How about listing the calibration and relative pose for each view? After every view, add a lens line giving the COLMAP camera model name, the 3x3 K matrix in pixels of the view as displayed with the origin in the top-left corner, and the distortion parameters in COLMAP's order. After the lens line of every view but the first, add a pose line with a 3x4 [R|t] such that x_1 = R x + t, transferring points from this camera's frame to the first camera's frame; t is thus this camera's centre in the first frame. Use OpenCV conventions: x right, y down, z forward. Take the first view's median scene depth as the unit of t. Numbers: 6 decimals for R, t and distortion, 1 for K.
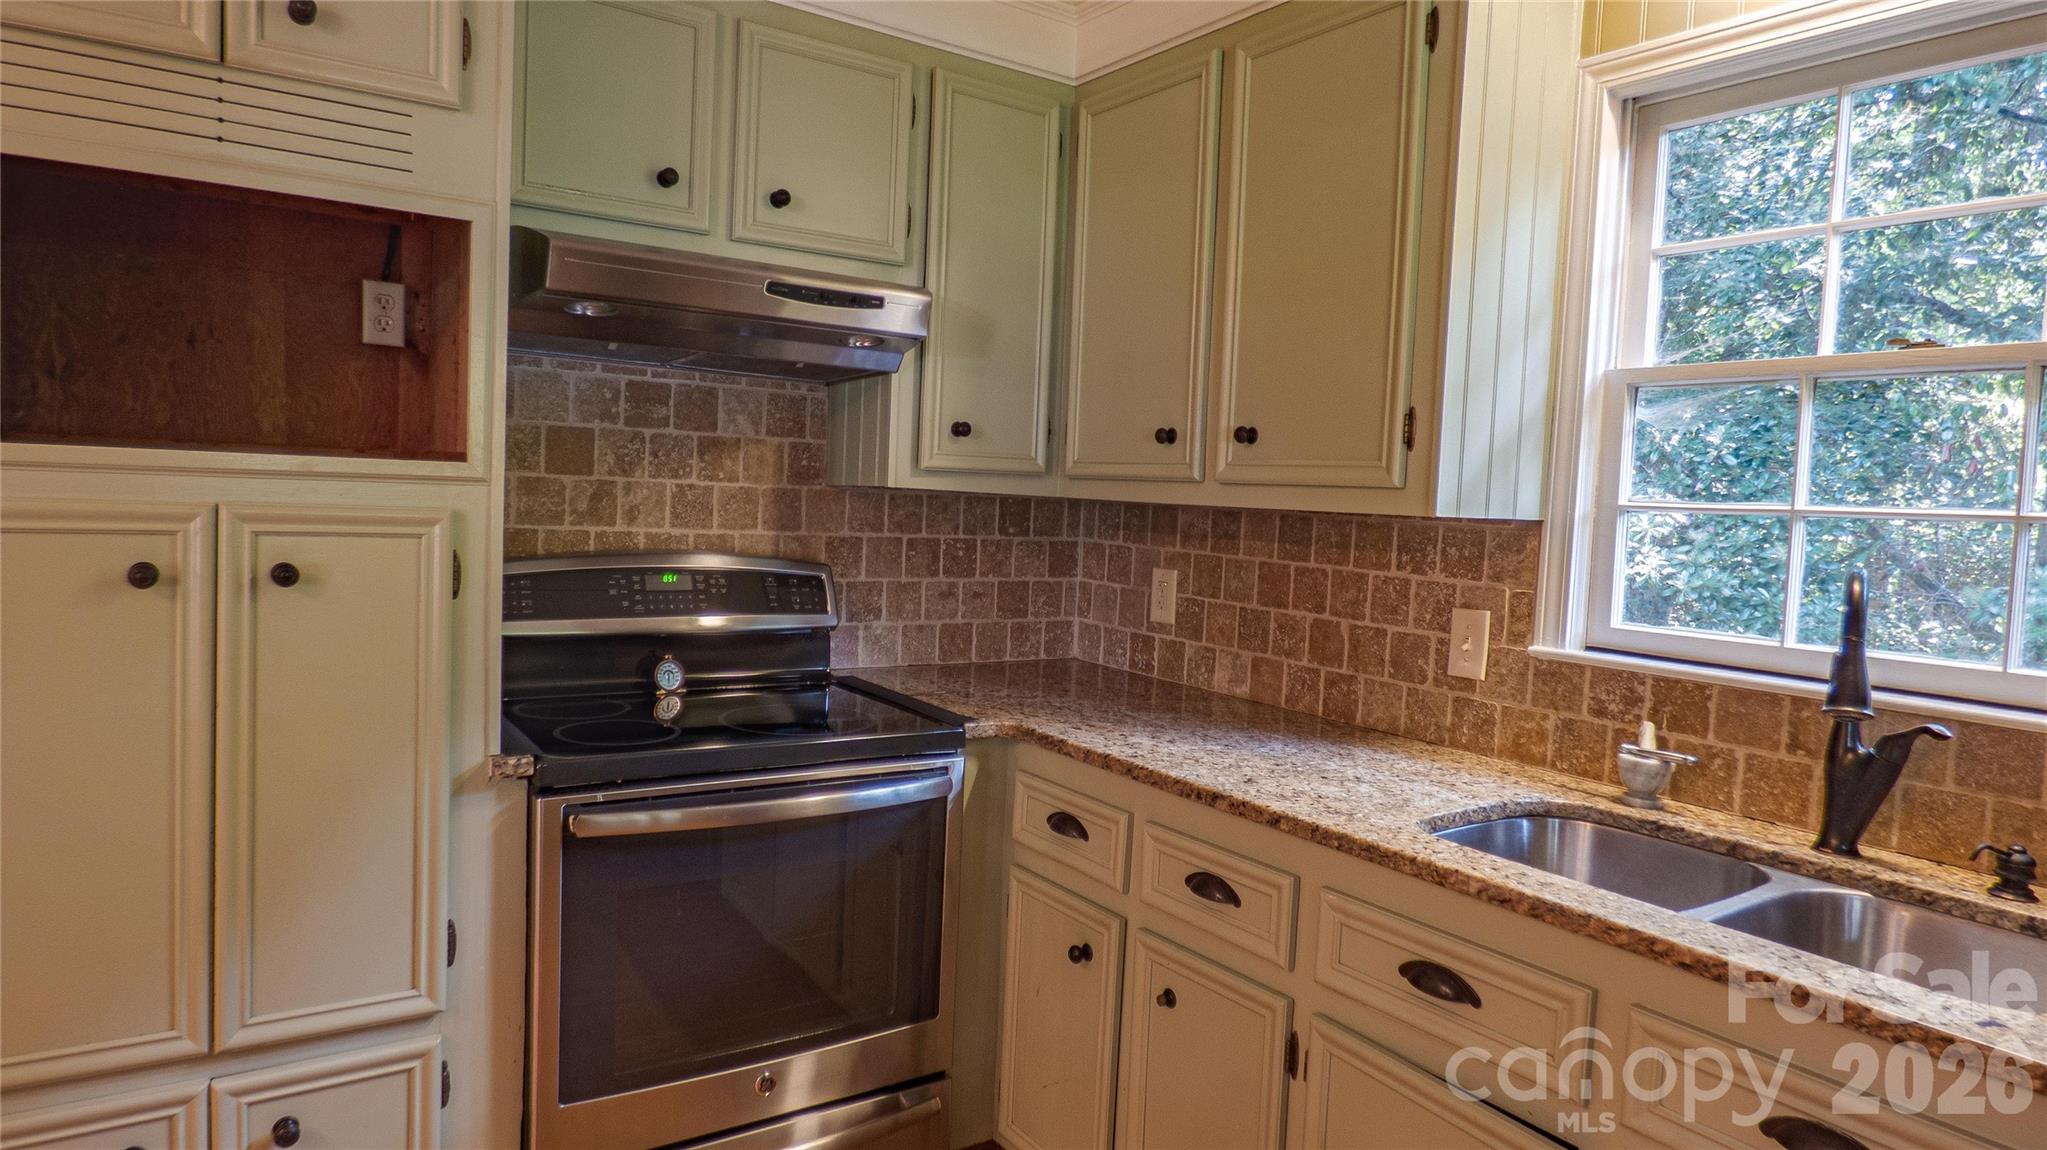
lens RADIAL K [[1224.0, 0, 1018.3], [0, 1224.0, 577.4], [0, 0, 1]] dist [-0.032506, 0.014320]
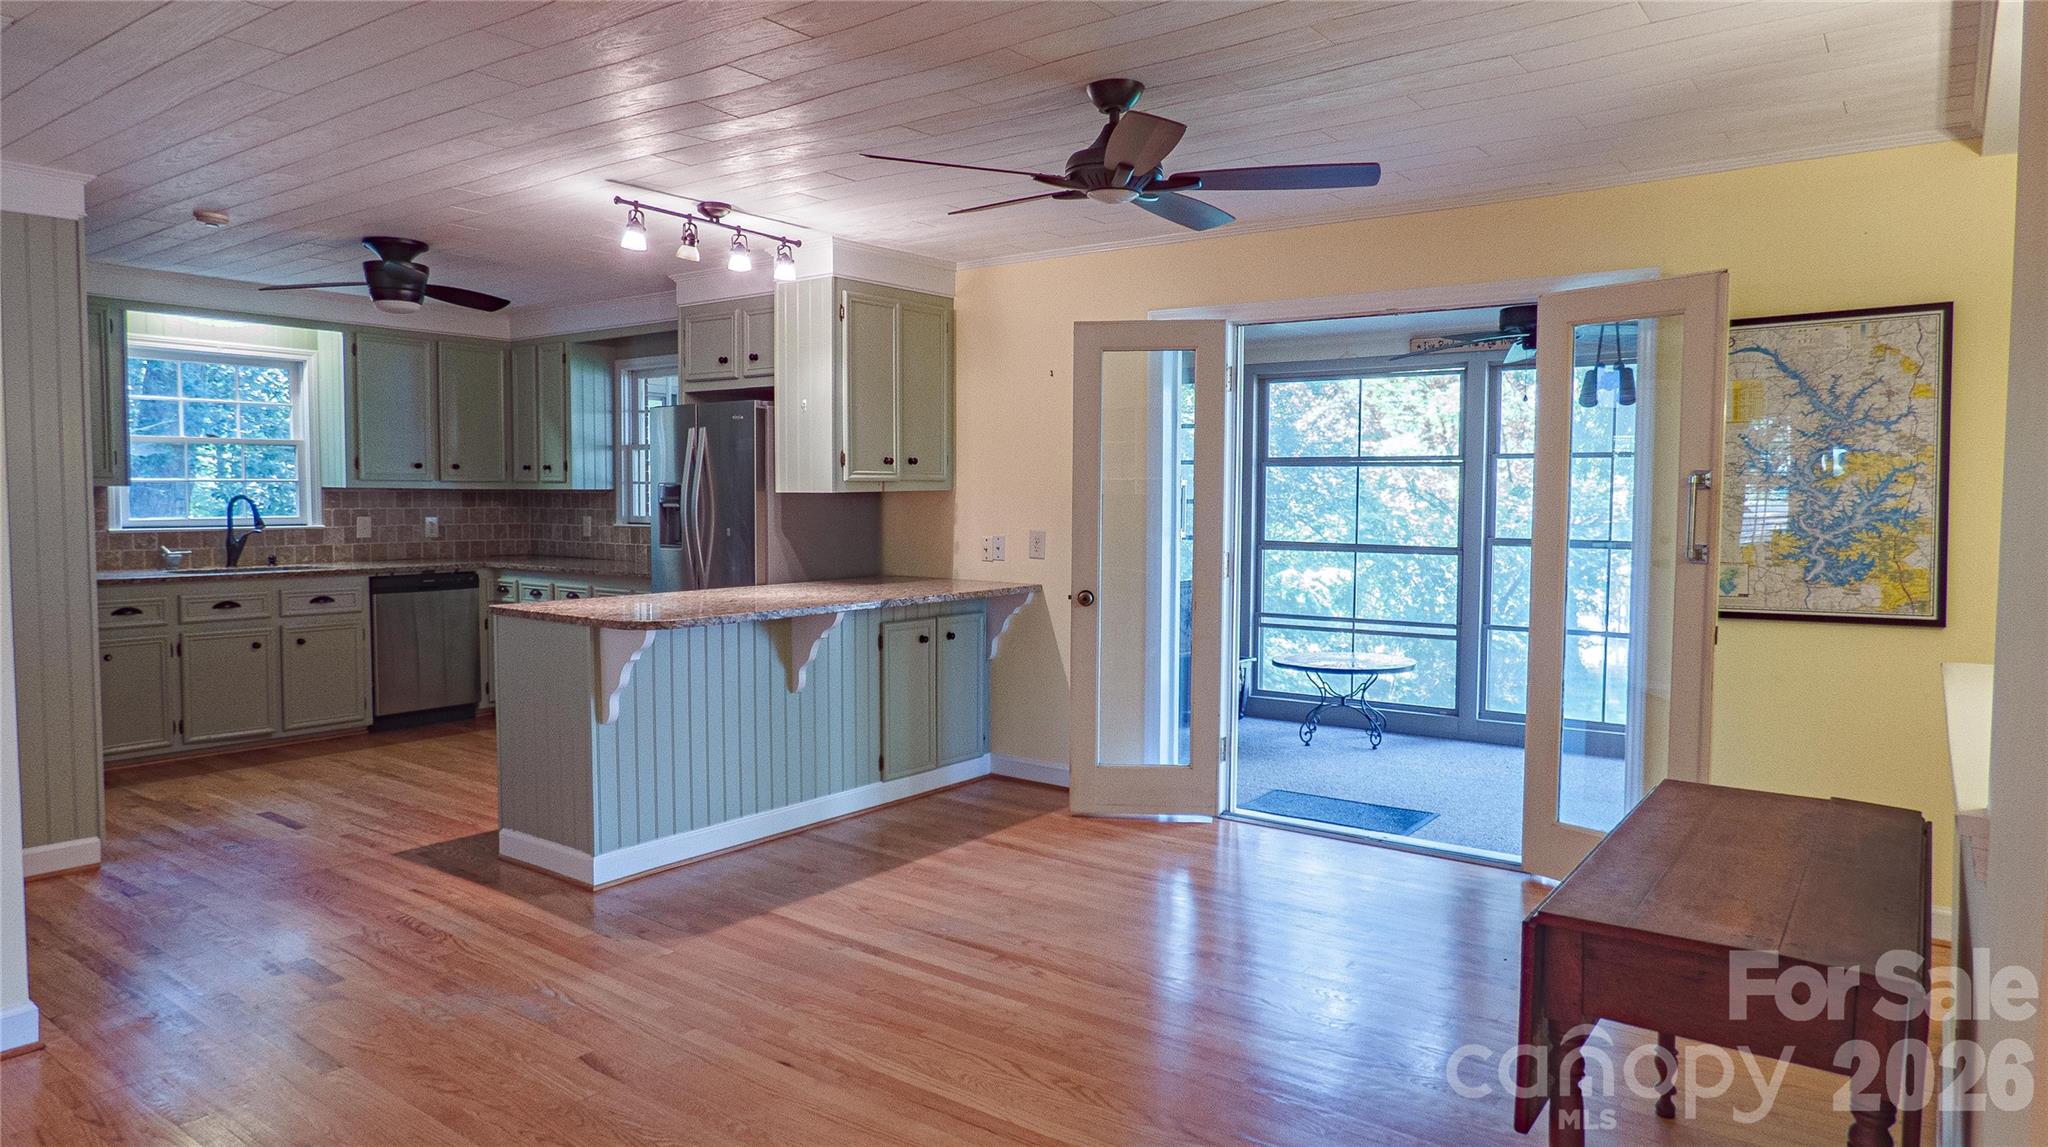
lens RADIAL K [[1224.6, 0, 1032.8], [0, 1224.6, 566.5], [0, 0, 1]] dist [-0.032506, 0.014320]
pose [[-0.345189, -0.101008, 0.933082, -3.210569], [0.040376, 0.991673, 0.122287, -0.125632], [-0.937664, 0.079887, -0.338237, -0.097472]]
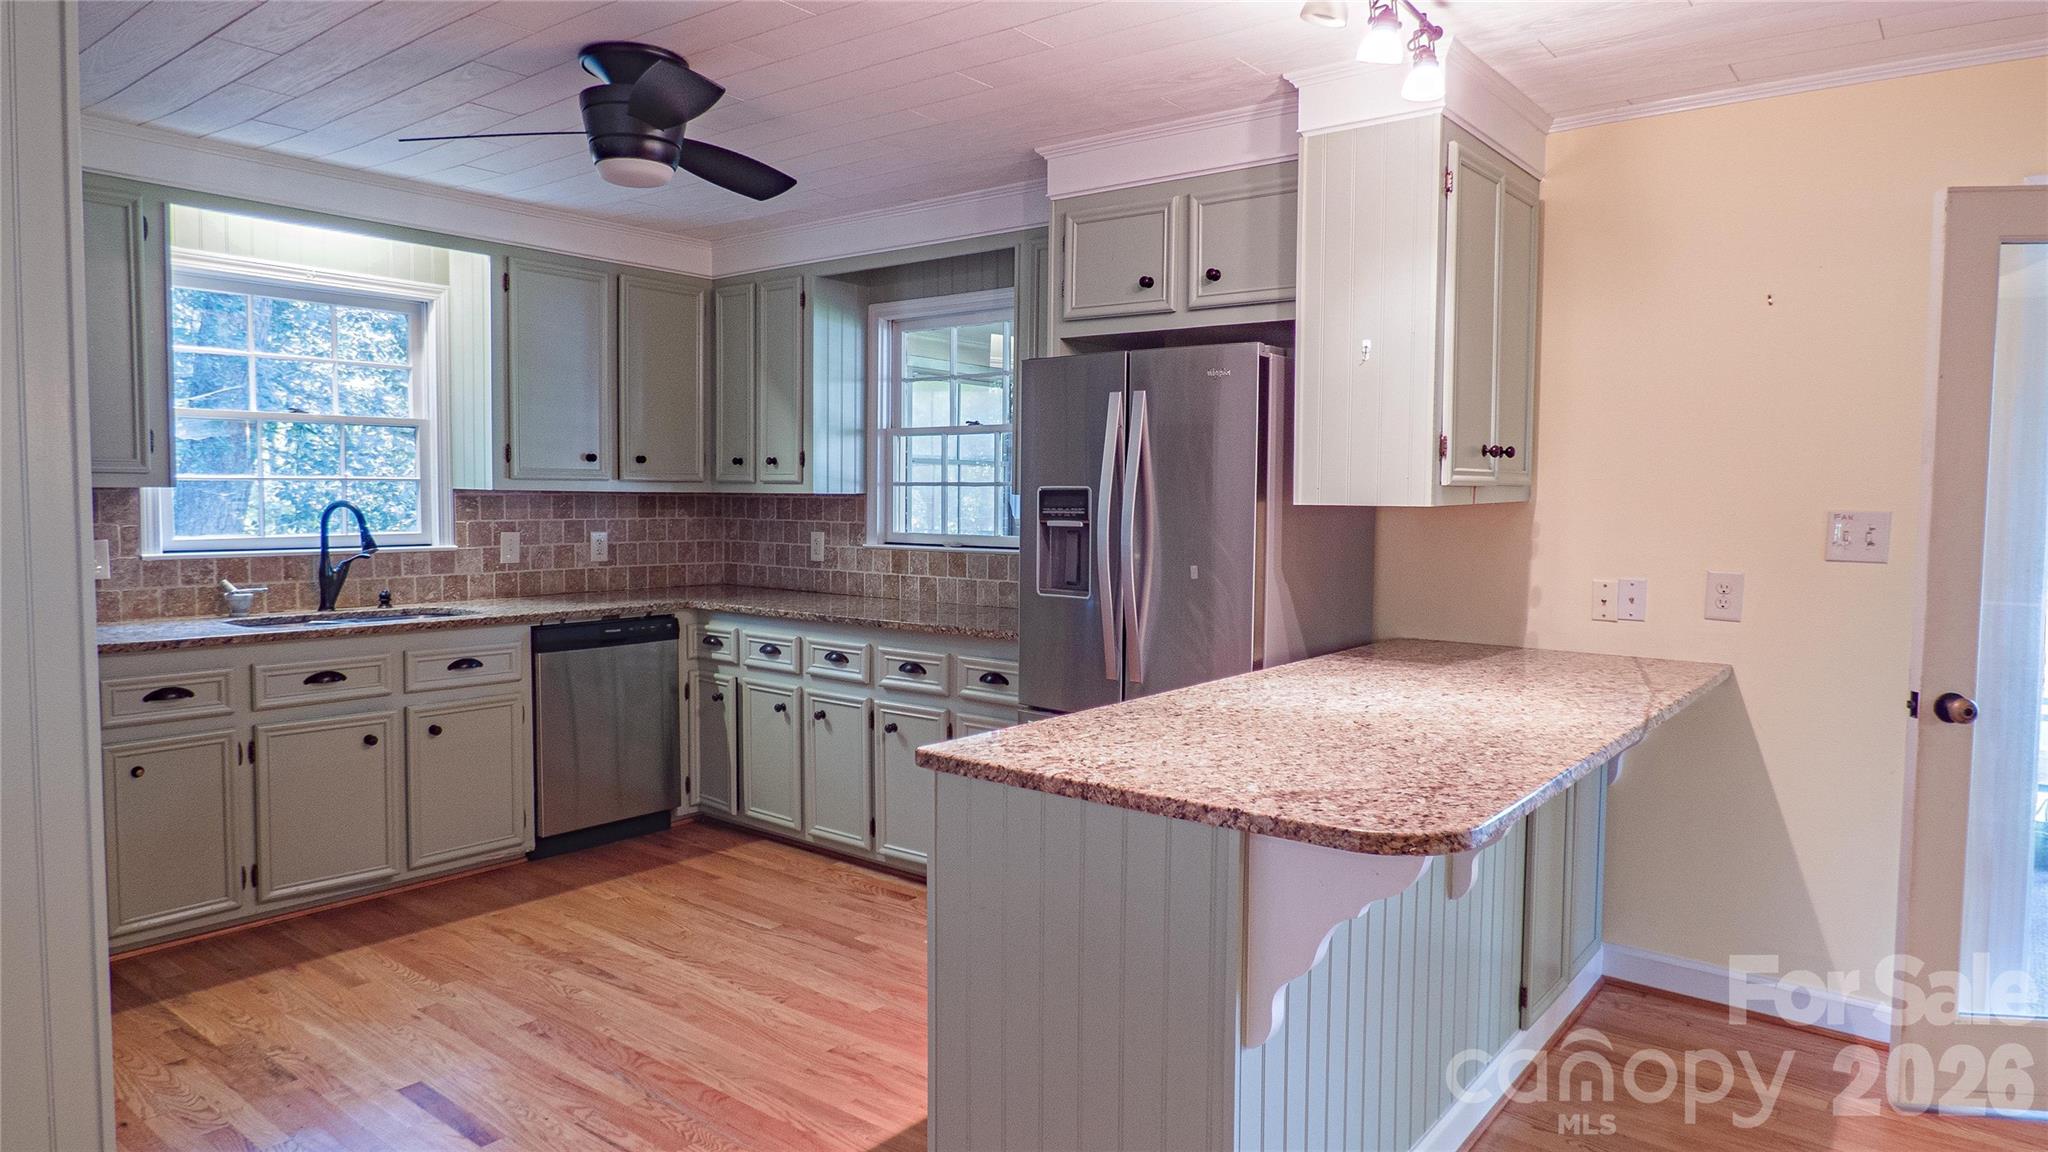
lens RADIAL K [[1224.6, 0, 1017.6], [0, 1224.6, 573.9], [0, 0, 1]] dist [-0.032506, 0.014320]
pose [[-0.310727, -0.109450, 0.944177, -1.820784], [0.037969, 0.991126, 0.127388, -0.103484], [-0.949741, 0.075432, -0.303814, 0.309302]]
